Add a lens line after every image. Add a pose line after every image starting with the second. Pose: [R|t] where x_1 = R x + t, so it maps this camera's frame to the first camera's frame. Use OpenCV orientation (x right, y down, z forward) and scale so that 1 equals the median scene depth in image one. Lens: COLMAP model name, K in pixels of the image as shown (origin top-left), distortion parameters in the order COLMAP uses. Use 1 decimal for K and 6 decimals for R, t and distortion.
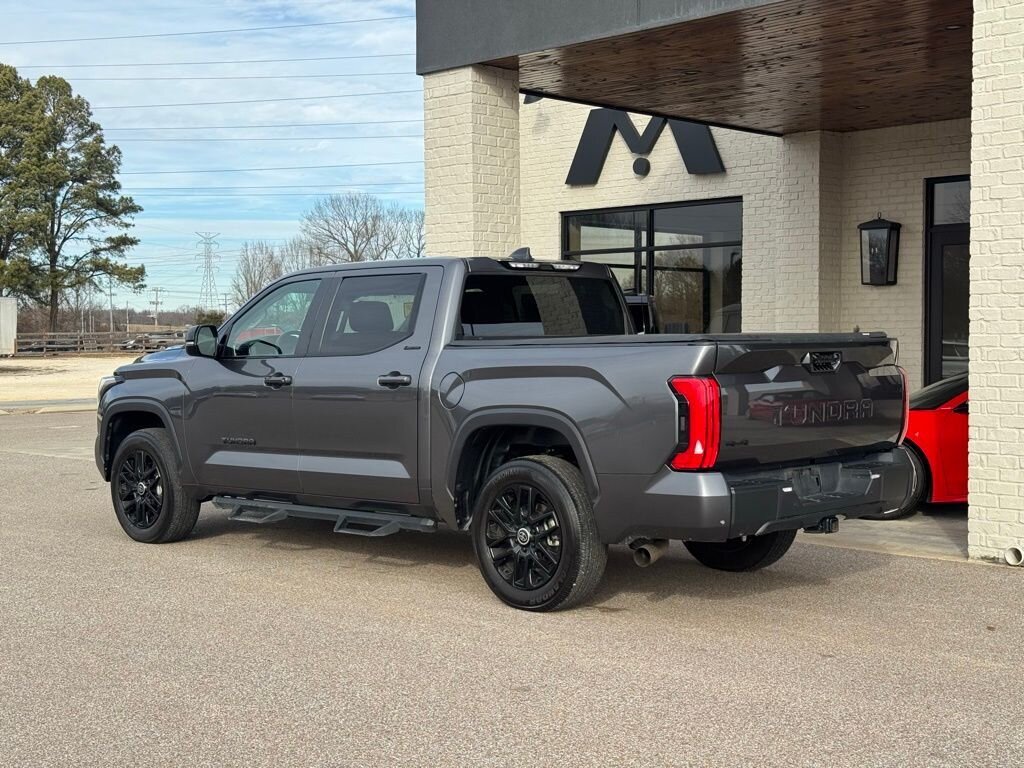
lens RADIAL K [[1426.4, 0, 508.8], [0, 1426.4, 389.0], [0, 0, 1]] dist [0.136462, 0.000000]
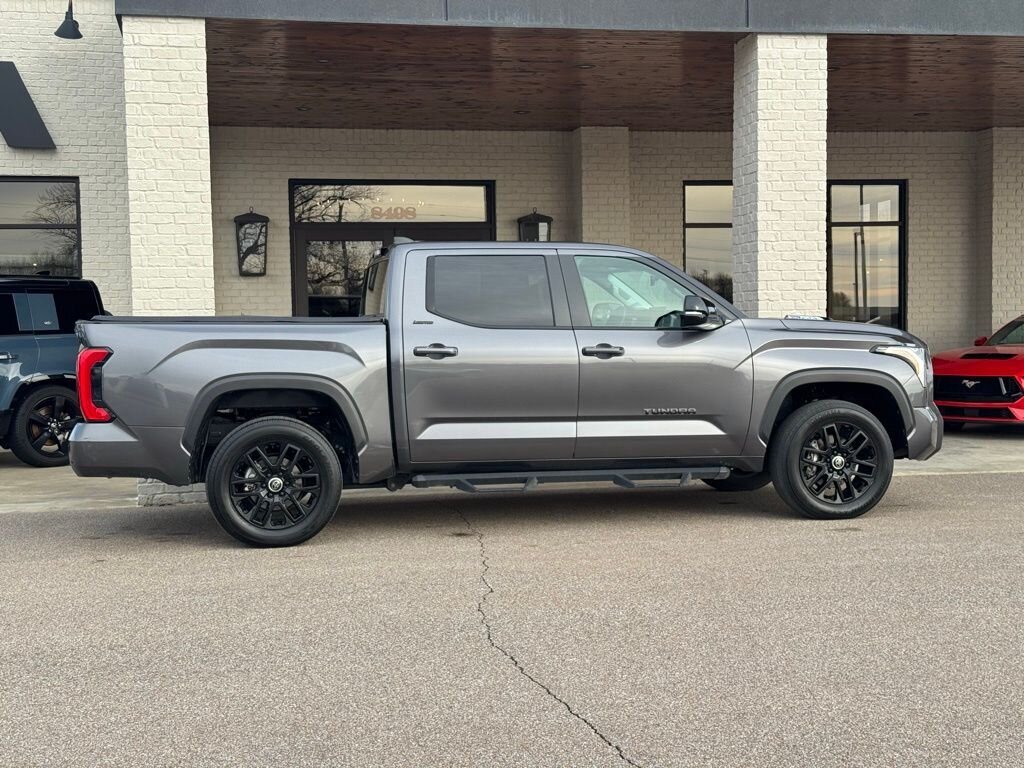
lens RADIAL K [[1426.4, 0, 513.3], [0, 1426.4, 388.0], [0, 0, 1]] dist [0.136462, 0.000000]
pose [[0.562480, -0.043311, 0.825676, -0.532242], [0.046233, 0.998712, 0.020892, -0.002761], [-0.825517, 0.026422, 0.563758, 0.261762]]
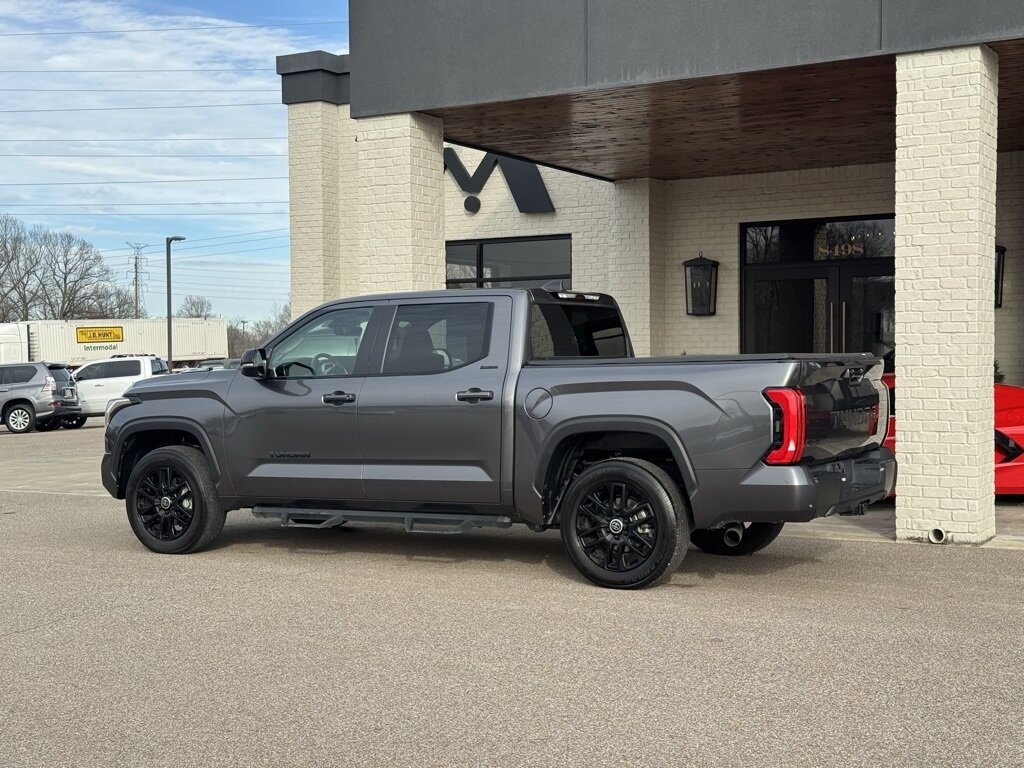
lens RADIAL K [[1426.4, 0, 503.3], [0, 1426.4, 397.2], [0, 0, 1]] dist [0.136462, 0.000000]
pose [[0.970444, -0.008831, 0.241165, -0.174678], [0.012332, 0.999839, -0.013013, 0.005335], [-0.241011, 0.015602, 0.970397, -0.058571]]
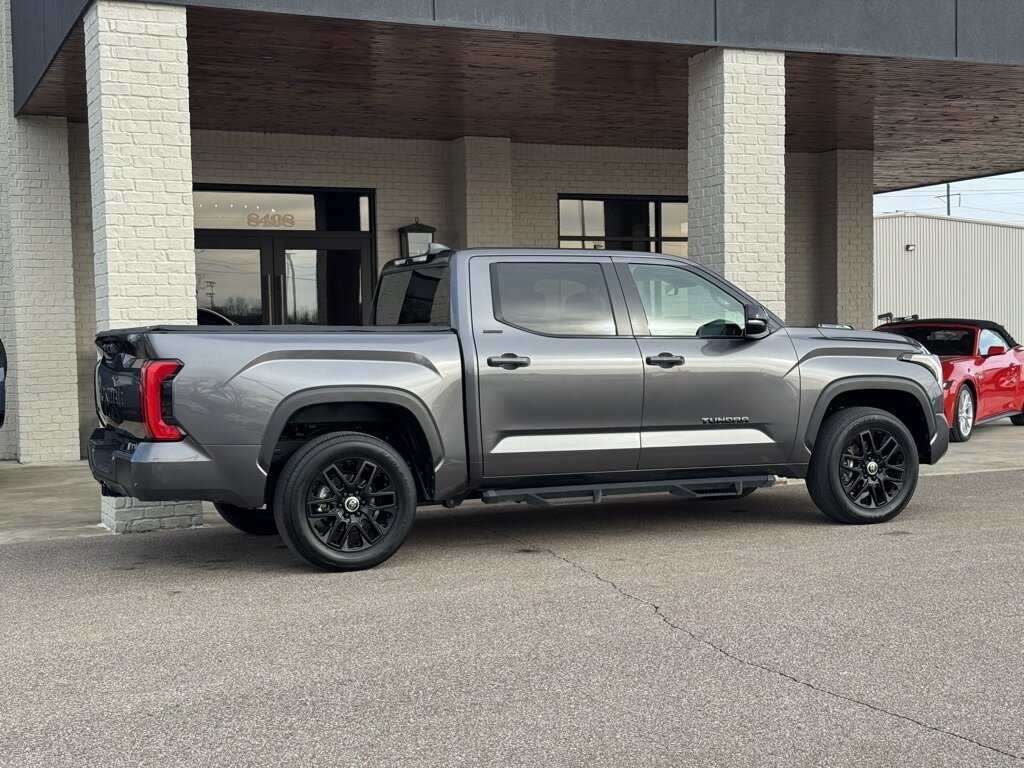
lens RADIAL K [[1426.4, 0, 515.7], [0, 1426.4, 394.4], [0, 0, 1]] dist [0.136462, 0.000000]
pose [[0.371138, -0.043520, 0.927557, -0.588329], [0.053448, 0.998246, 0.025451, -0.008218], [-0.927038, 0.040131, 0.372813, 0.404475]]
